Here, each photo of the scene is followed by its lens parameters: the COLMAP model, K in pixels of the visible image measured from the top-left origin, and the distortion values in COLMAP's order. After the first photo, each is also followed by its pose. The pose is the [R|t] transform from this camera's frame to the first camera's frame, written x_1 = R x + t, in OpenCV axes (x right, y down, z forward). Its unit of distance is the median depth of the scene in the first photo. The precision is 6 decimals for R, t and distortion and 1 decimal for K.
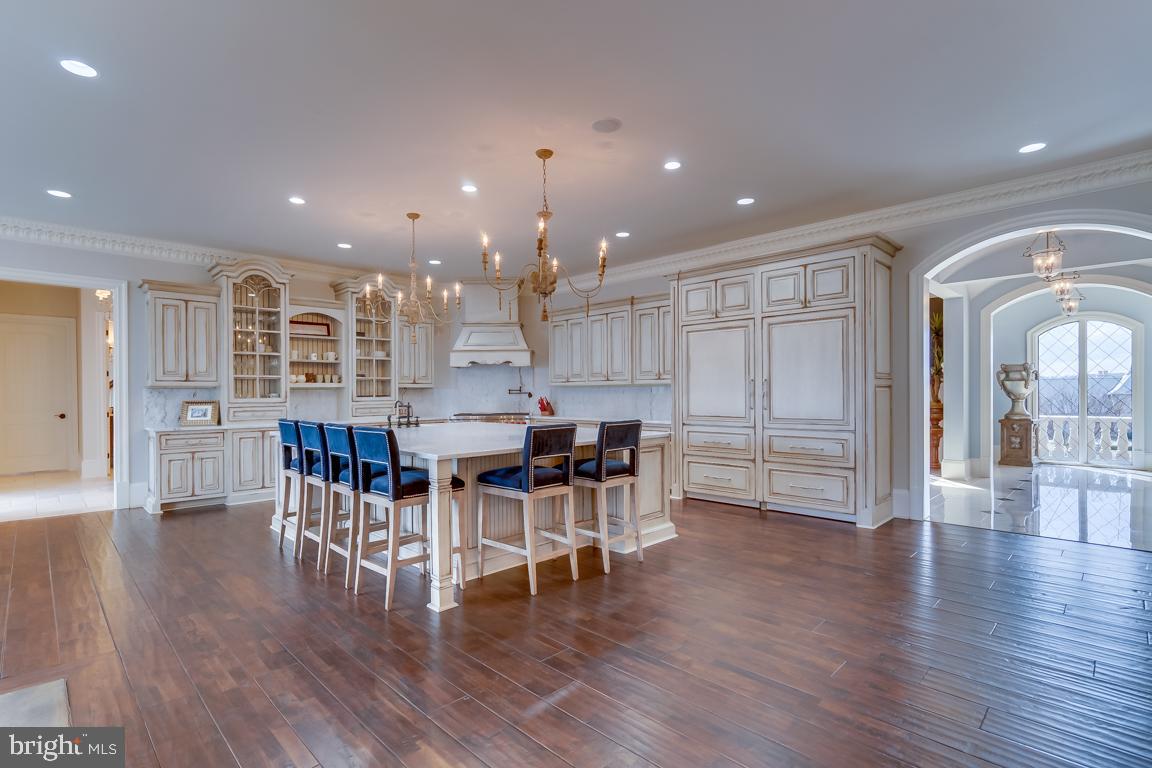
lens RADIAL K [[526.5, 0, 568.8], [0, 526.5, 390.7], [0, 0, 1]] dist [-0.006239, 0.002155]
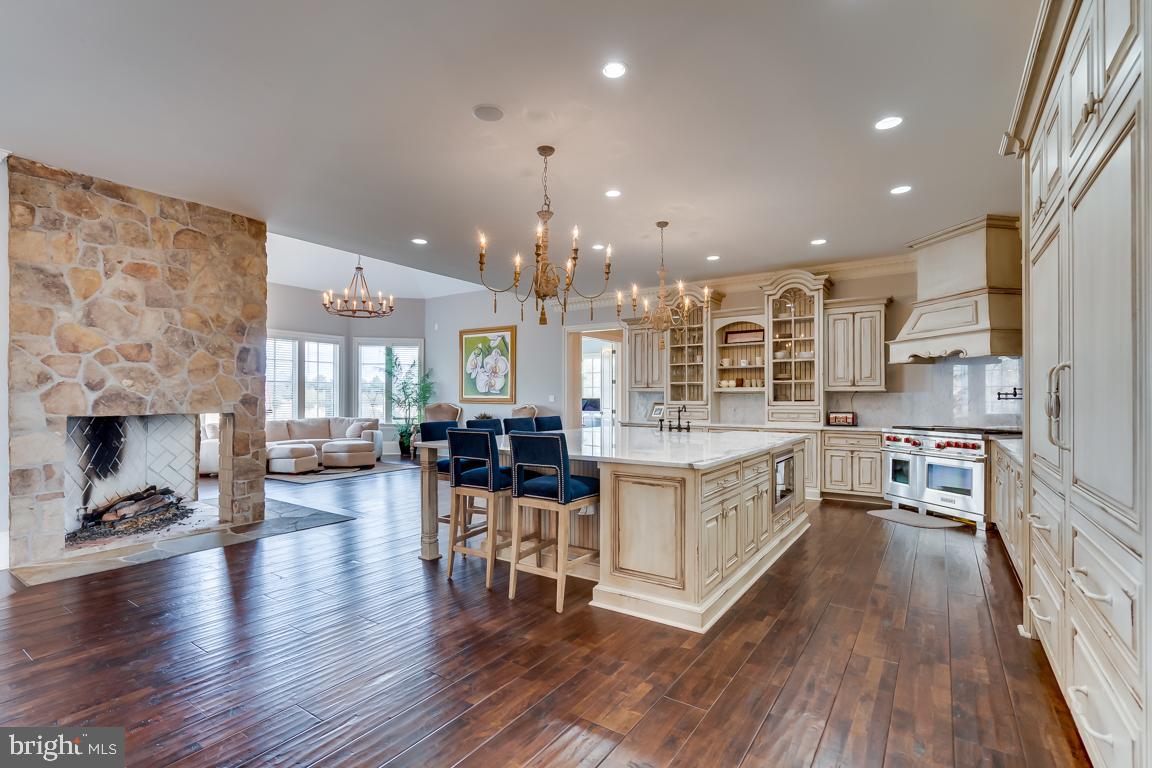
lens RADIAL K [[526.5, 0, 573.9], [0, 526.5, 395.0], [0, 0, 1]] dist [-0.006239, 0.002155]
pose [[0.193071, 0.001513, -0.981184, 0.618296], [0.000273, 0.999999, 0.001596, -0.001672], [0.981185, -0.000576, 0.193070, 0.578848]]
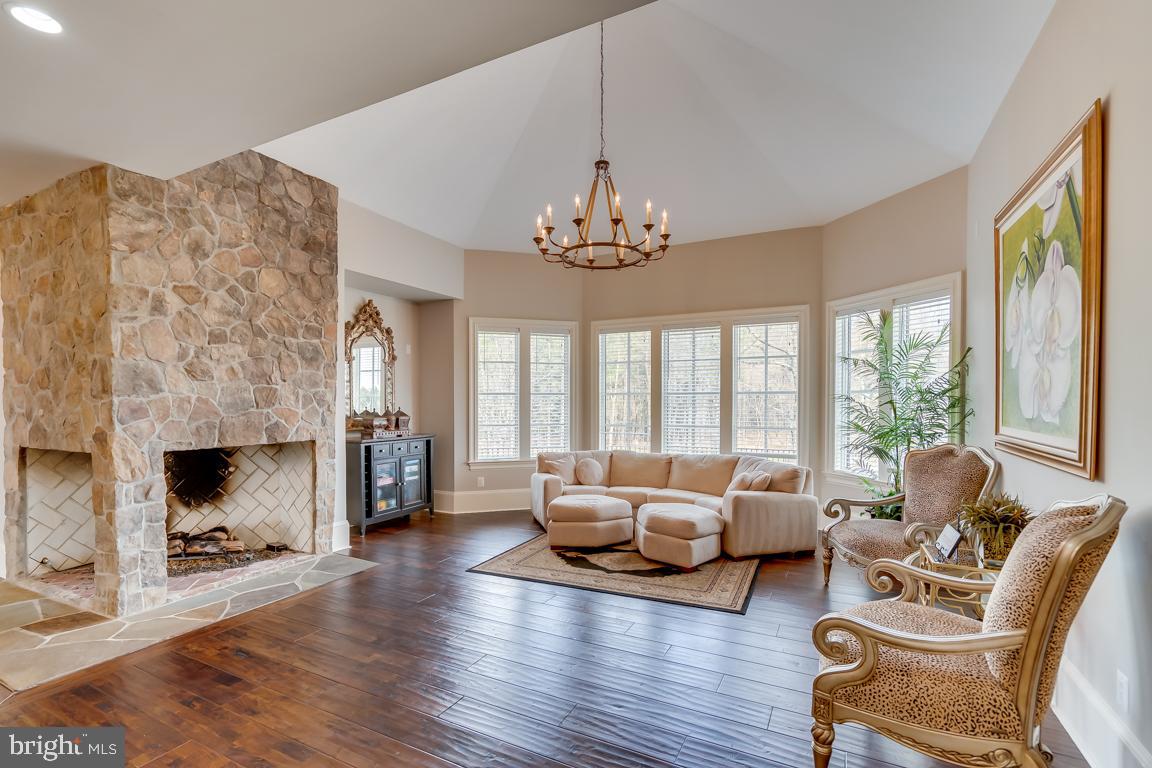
lens RADIAL K [[526.5, 0, 576.6], [0, 526.5, 409.7], [0, 0, 1]] dist [-0.006239, 0.002155]
pose [[-0.950734, 0.012112, -0.309771, -0.716099], [0.008003, 0.999862, 0.014534, -0.026678], [0.309904, 0.011339, -0.950700, 0.965547]]
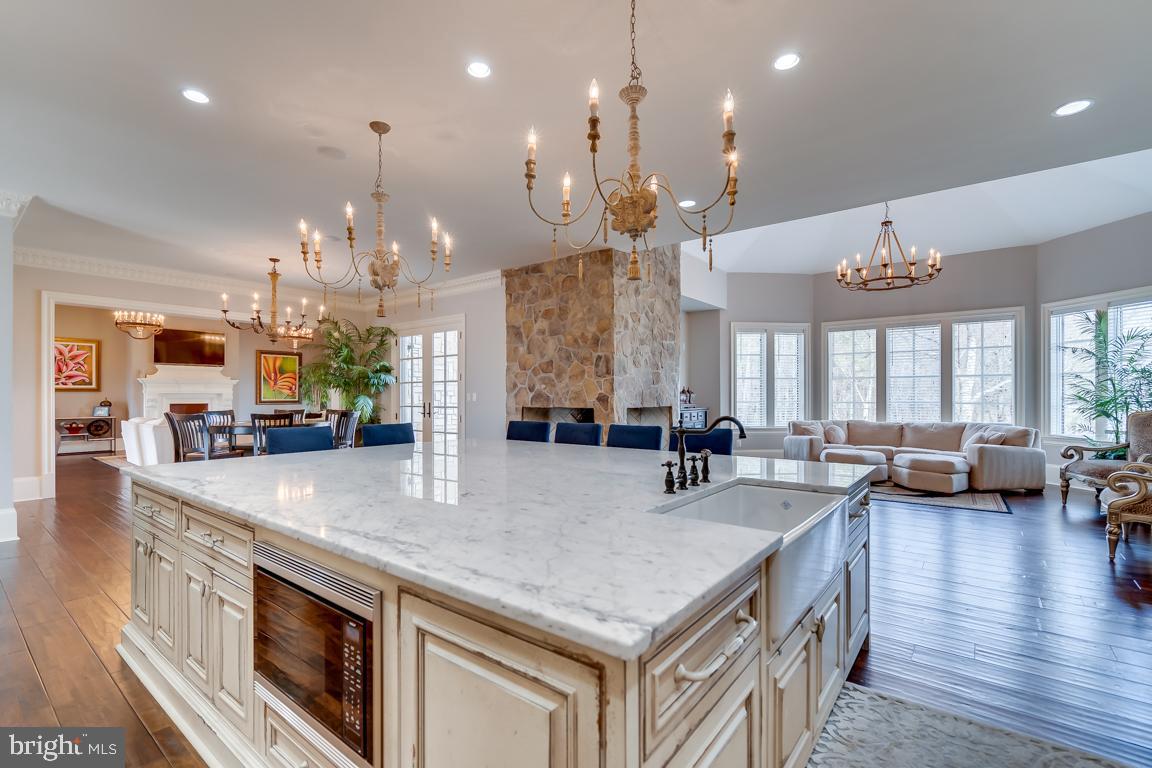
lens RADIAL K [[526.5, 0, 564.9], [0, 526.5, 395.7], [0, 0, 1]] dist [-0.006239, 0.002155]
pose [[-0.993295, 0.007151, -0.115383, -0.166737], [0.007479, 0.999969, -0.002408, 0.005987], [0.115362, -0.003254, -0.993318, 1.303121]]
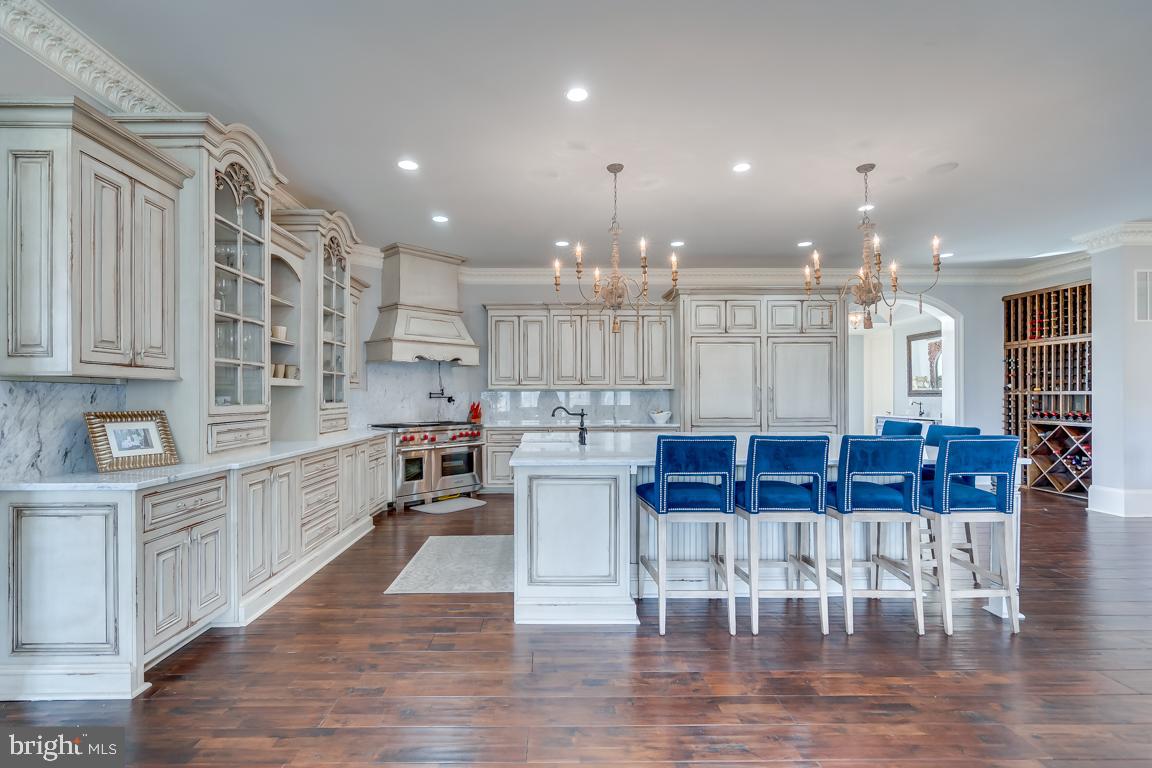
lens RADIAL K [[526.5, 0, 552.2], [0, 526.5, 393.4], [0, 0, 1]] dist [-0.006239, 0.002155]
pose [[0.697107, 0.009113, 0.716909, -0.844297], [-0.004380, 0.999955, -0.008452, 0.006634], [-0.716954, 0.002751, 0.697115, 0.480575]]
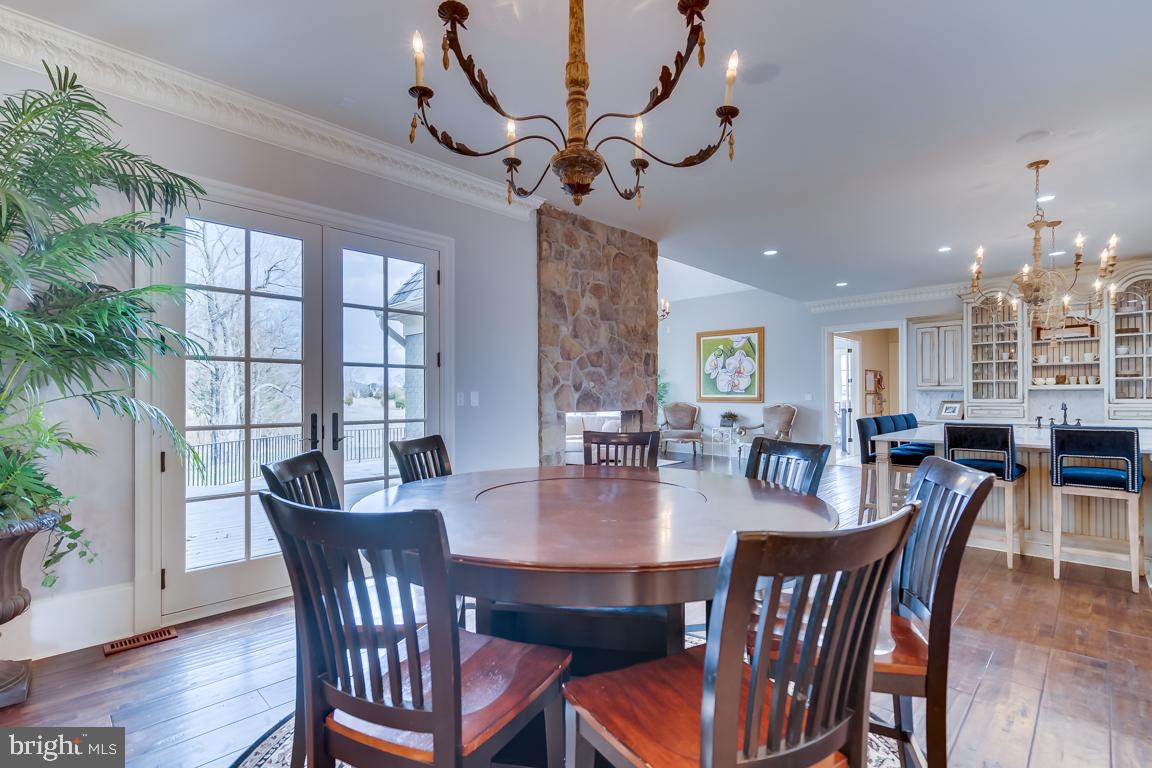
lens RADIAL K [[526.5, 0, 573.0], [0, 526.5, 398.5], [0, 0, 1]] dist [-0.006239, 0.002155]
pose [[0.006204, 0.007805, -0.999950, 0.660980], [0.004822, 0.999958, 0.007835, -0.001158], [0.999969, -0.004870, 0.006167, 0.049378]]
